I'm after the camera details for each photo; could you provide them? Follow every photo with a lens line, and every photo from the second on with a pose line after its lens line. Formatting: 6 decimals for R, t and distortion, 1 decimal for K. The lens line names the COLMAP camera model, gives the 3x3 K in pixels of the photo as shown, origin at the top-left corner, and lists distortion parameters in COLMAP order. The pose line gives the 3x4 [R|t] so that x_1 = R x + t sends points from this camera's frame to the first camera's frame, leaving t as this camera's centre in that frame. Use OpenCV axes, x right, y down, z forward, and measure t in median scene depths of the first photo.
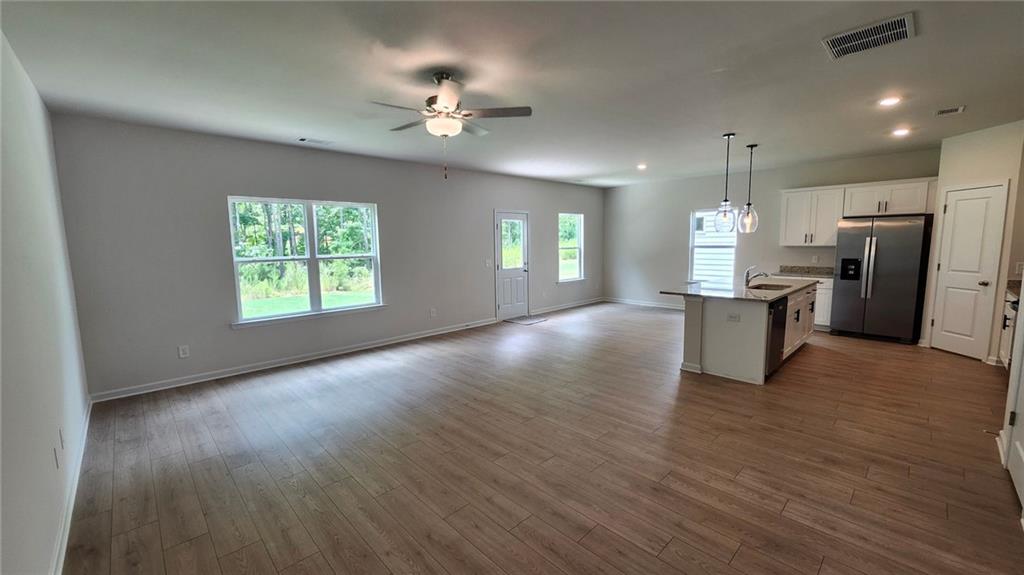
lens RADIAL K [[405.8, 0, 512.0], [0, 405.8, 287.5], [0, 0, 1]] dist [0.005623, 0.000019]
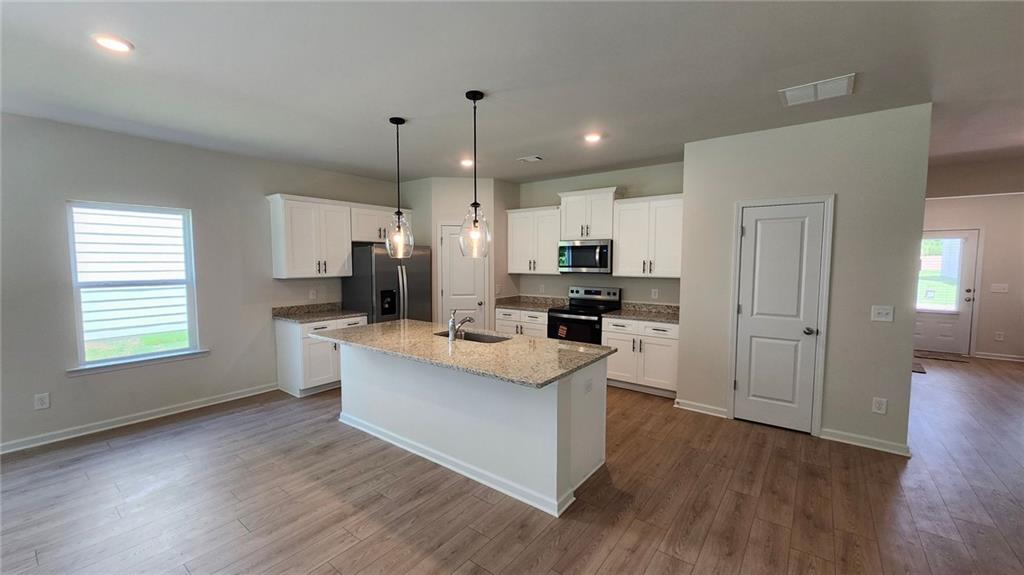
lens RADIAL K [[405.8, 0, 512.0], [0, 405.8, 287.5], [0, 0, 1]] dist [0.005623, 0.000019]
pose [[-0.146102, -0.052241, 0.987889, -0.081610], [0.117745, 0.990588, 0.069798, -0.140461], [-0.982237, 0.126517, -0.138576, 1.139009]]
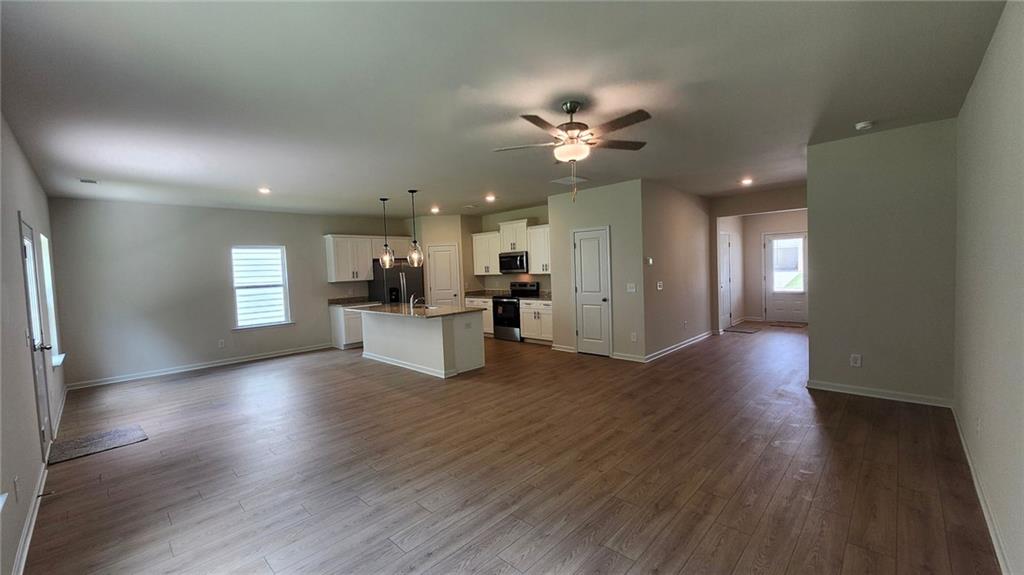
lens RADIAL K [[400.7, 0, 515.0], [0, 400.7, 283.8], [0, 0, 1]] dist [0.001873, 0.000214]
pose [[-0.037479, -0.023778, 0.999014, -0.795240], [0.155126, 0.987459, 0.029323, -0.078438], [-0.987184, 0.156072, -0.033321, 0.824231]]
